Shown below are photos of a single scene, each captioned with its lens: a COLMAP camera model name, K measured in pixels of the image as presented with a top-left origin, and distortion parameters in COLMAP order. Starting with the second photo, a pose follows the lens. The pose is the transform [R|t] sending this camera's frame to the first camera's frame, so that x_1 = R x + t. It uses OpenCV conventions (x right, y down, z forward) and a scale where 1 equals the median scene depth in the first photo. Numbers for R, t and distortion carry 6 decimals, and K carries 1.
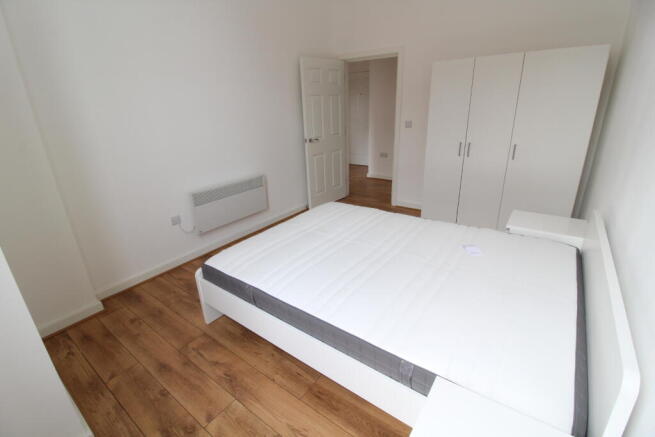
lens RADIAL K [[304.6, 0, 324.3], [0, 304.6, 218.2], [0, 0, 1]] dist [-0.022316, -0.002170]
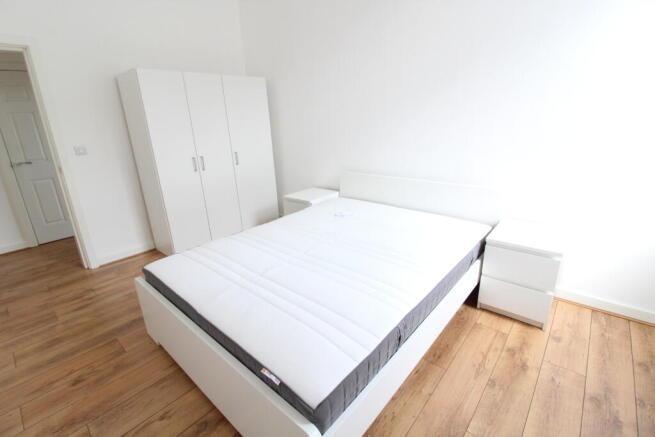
lens RADIAL K [[304.6, 0, 327.1], [0, 304.6, 216.3], [0, 0, 1]] dist [-0.022316, -0.002170]
pose [[0.072284, -0.264973, 0.961543, -0.883559], [0.388221, 0.895510, 0.217591, -0.231724], [-0.918727, 0.357563, 0.167599, 0.932236]]
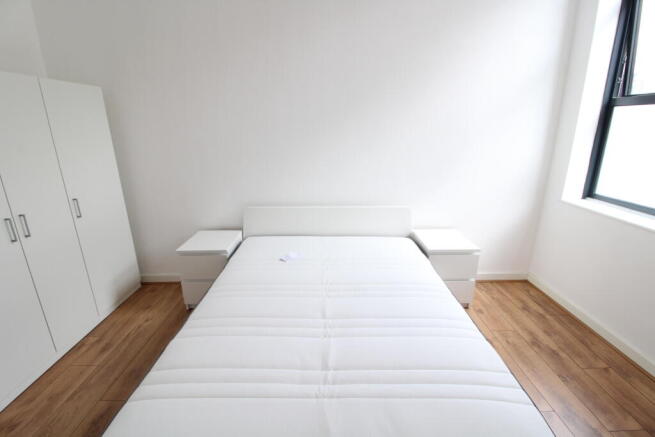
lens RADIAL K [[304.6, 0, 325.0], [0, 304.6, 215.8], [0, 0, 1]] dist [-0.022316, -0.002170]
pose [[-0.593125, -0.175433, 0.785765, -0.534370], [0.323370, 0.841880, 0.432053, -0.545600], [-0.737316, 0.510354, -0.442610, 1.471400]]
